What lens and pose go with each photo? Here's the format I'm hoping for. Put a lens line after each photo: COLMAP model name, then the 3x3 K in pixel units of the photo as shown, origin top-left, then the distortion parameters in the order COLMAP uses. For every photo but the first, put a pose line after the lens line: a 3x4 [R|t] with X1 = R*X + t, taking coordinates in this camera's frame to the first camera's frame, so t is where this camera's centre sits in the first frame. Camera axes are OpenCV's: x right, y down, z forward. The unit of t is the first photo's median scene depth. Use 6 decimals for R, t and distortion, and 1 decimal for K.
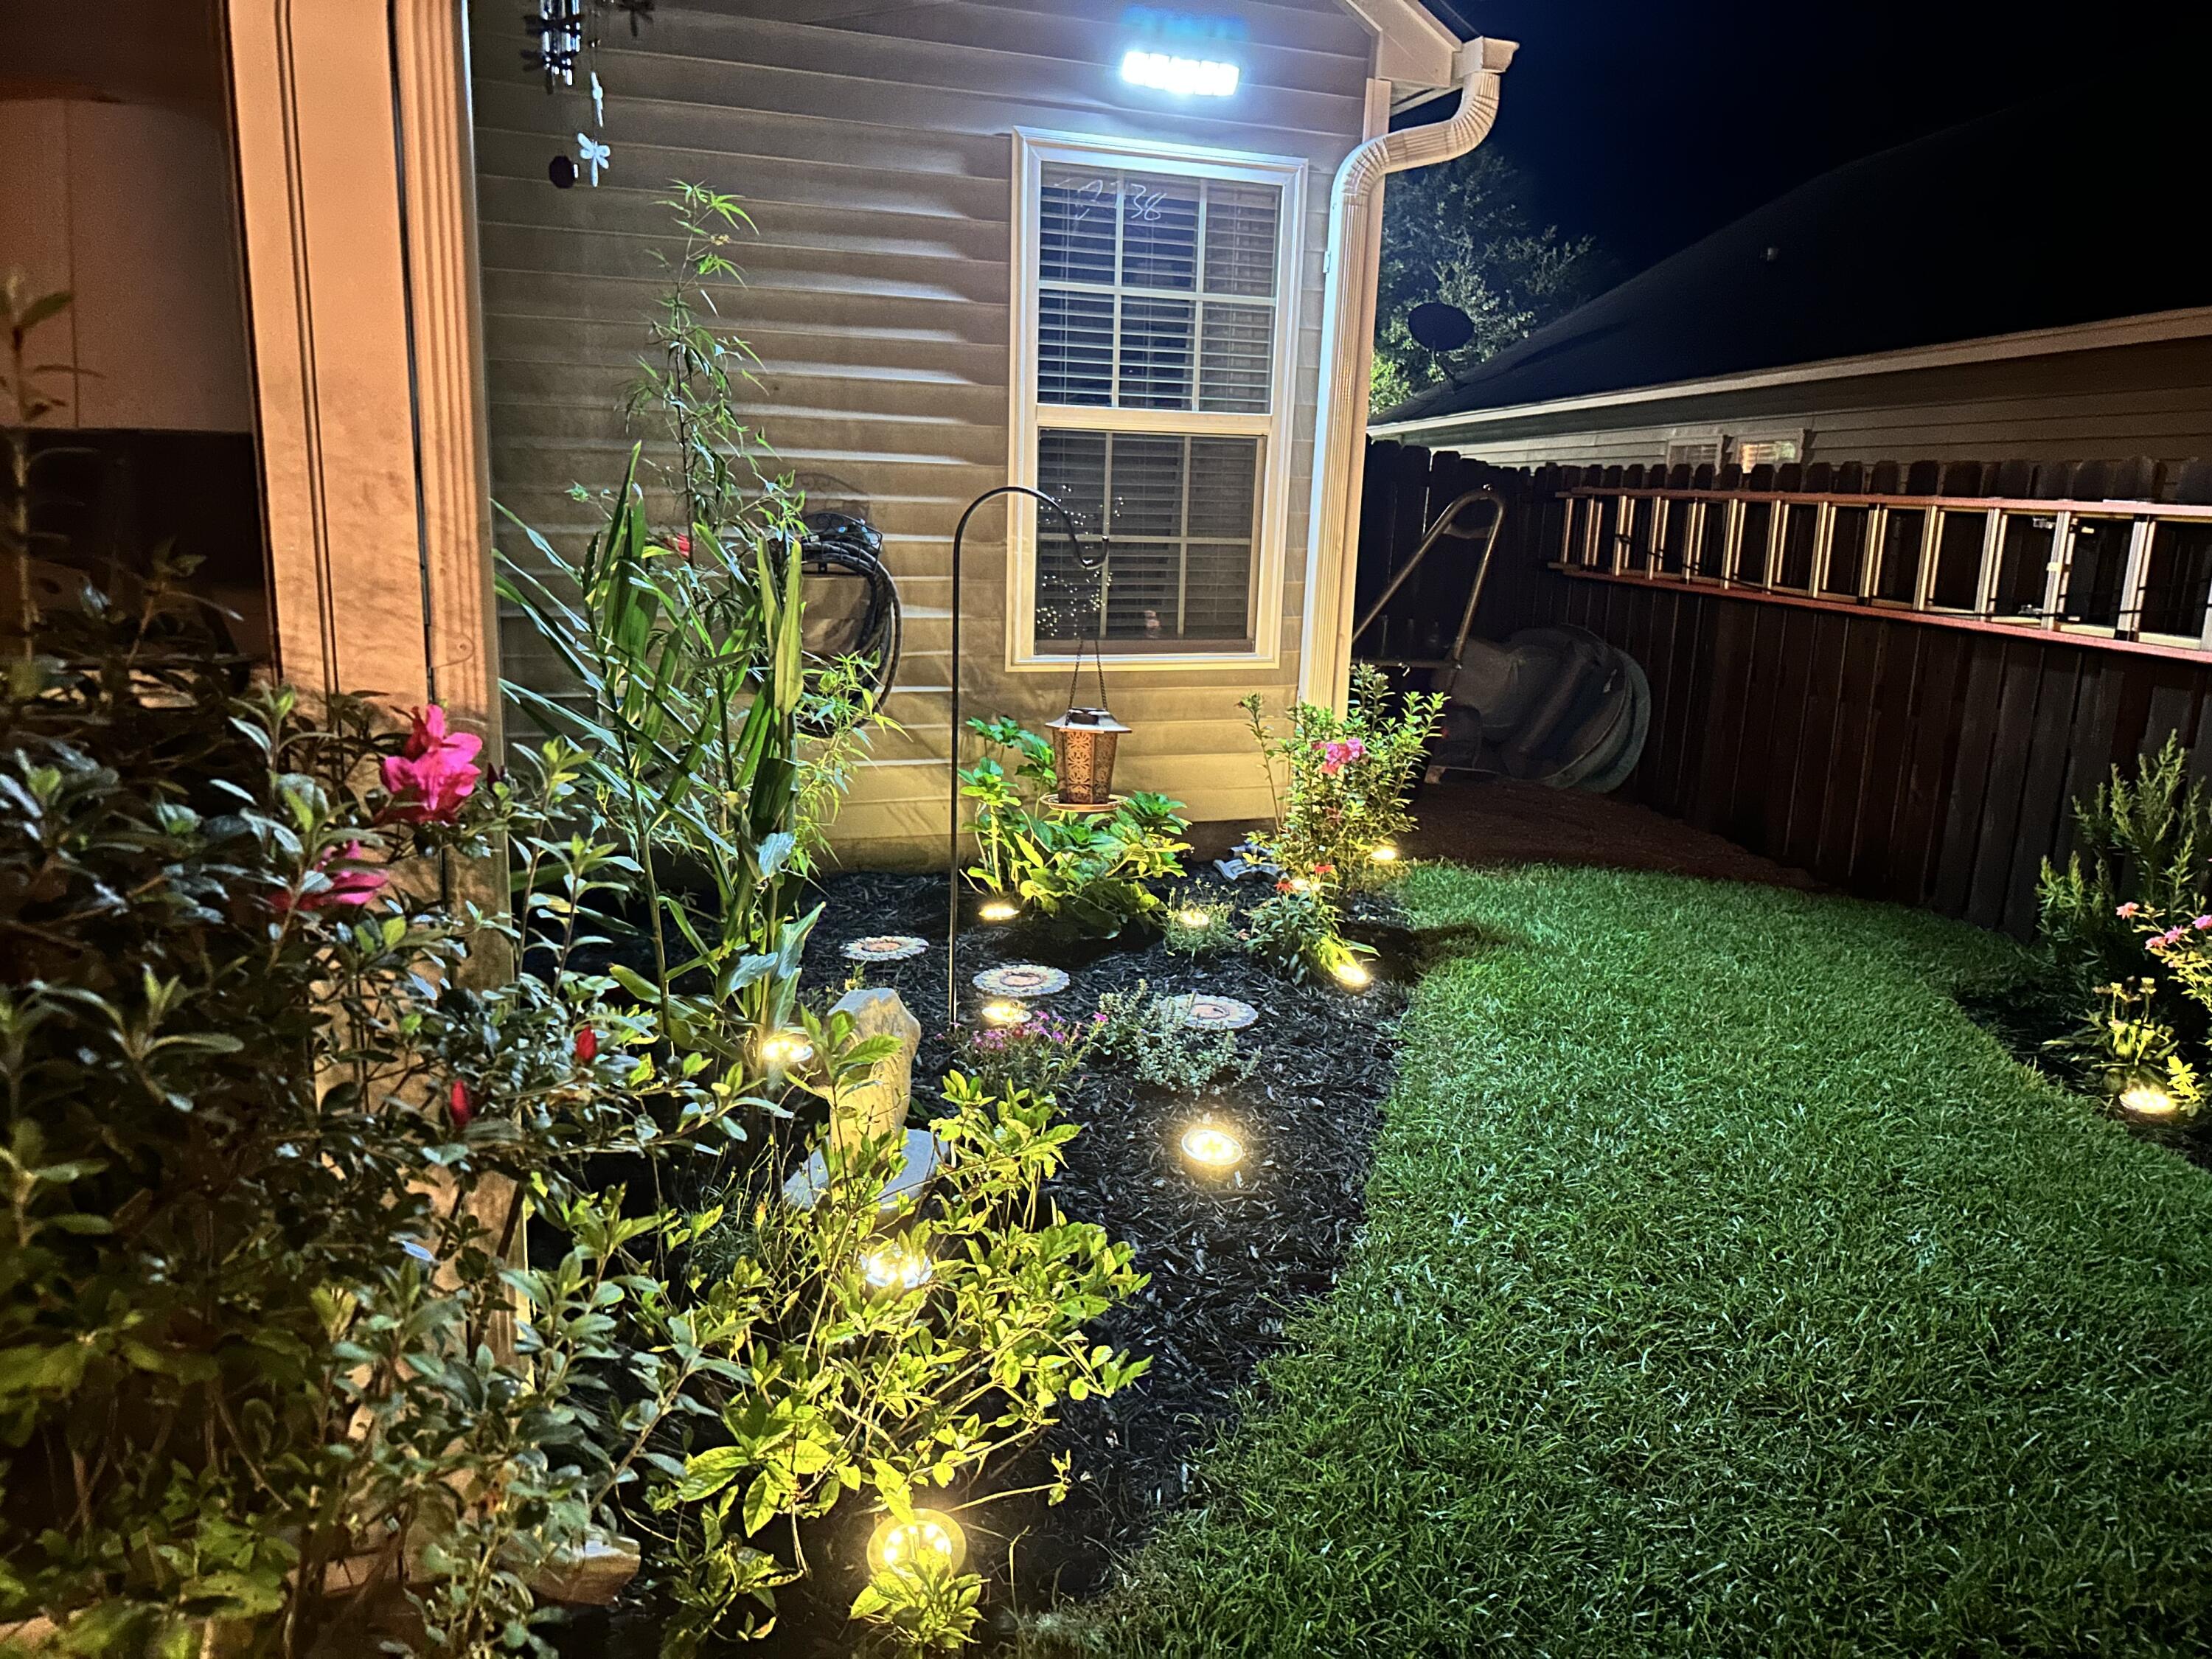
lens RADIAL K [[1545.7, 0, 1107.7], [0, 1545.7, 850.7], [0, 0, 1]] dist [0.021811, -0.027990]
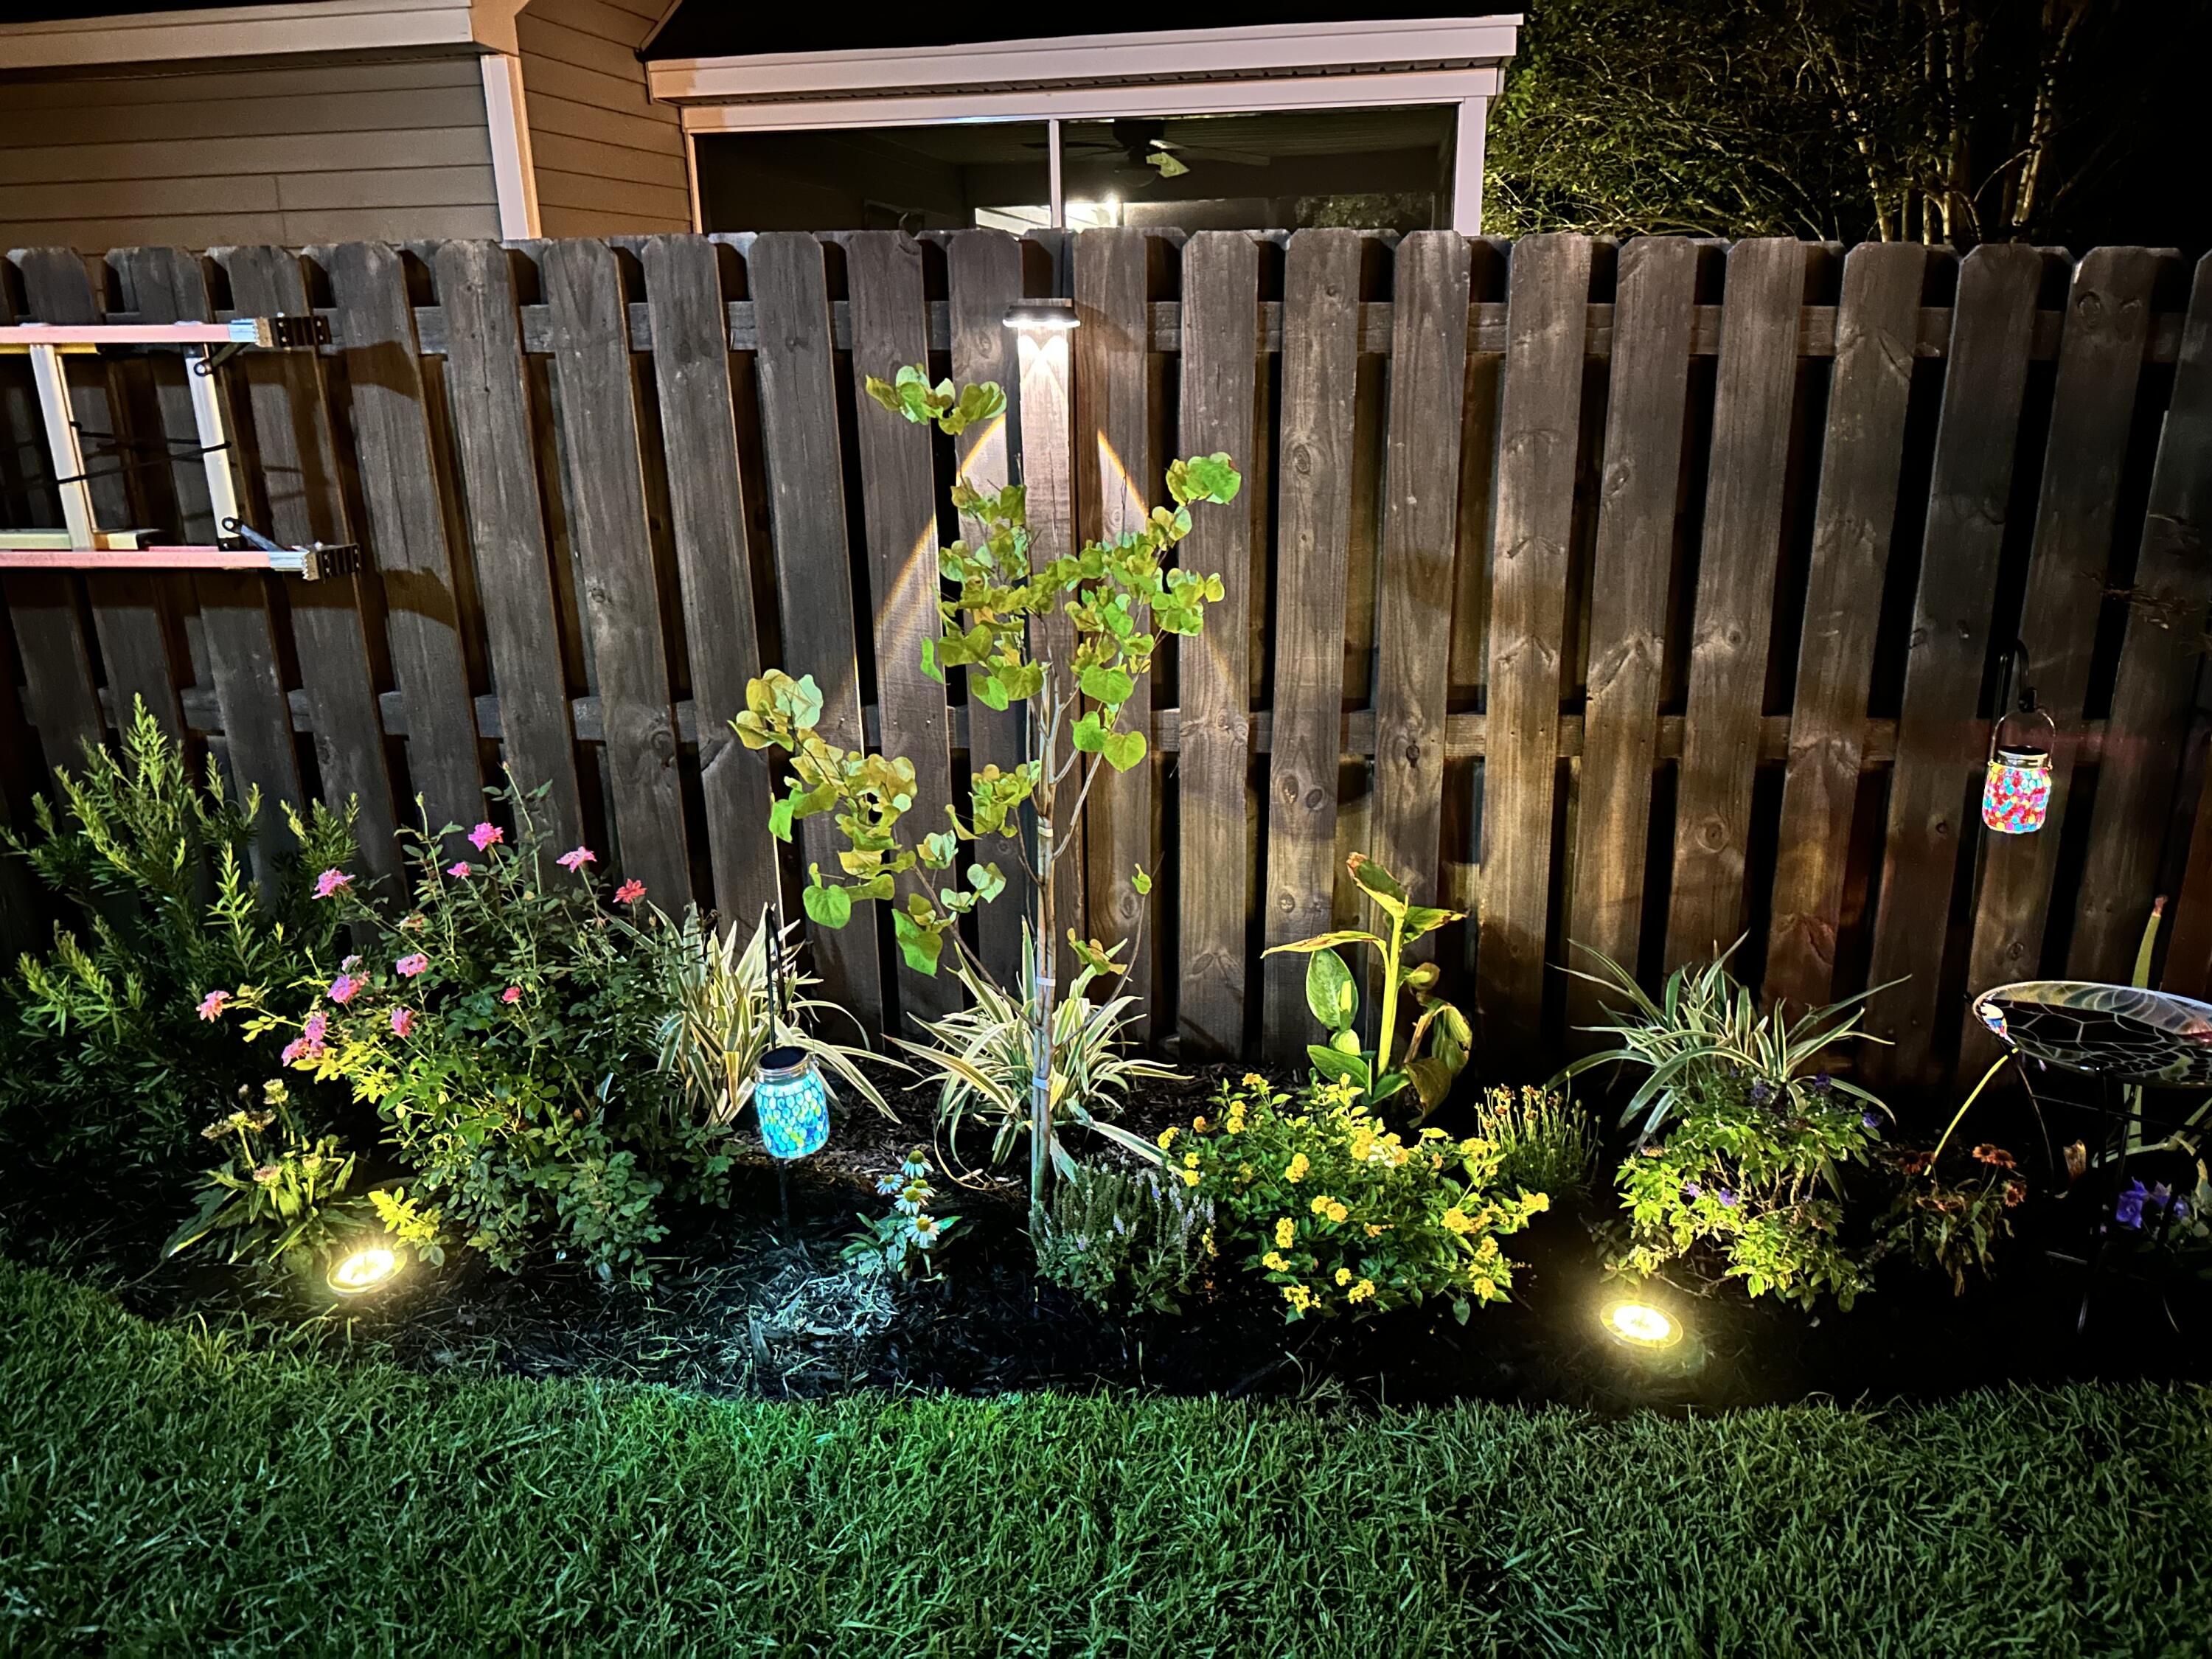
lens RADIAL K [[1545.7, 0, 1107.7], [0, 1545.7, 850.7], [0, 0, 1]] dist [0.021811, -0.027990]
pose [[0.275313, -0.332826, 0.901903, 0.223283], [0.234594, 0.933057, 0.272710, -0.100684], [-0.932292, 0.136500, 0.334962, 0.457157]]
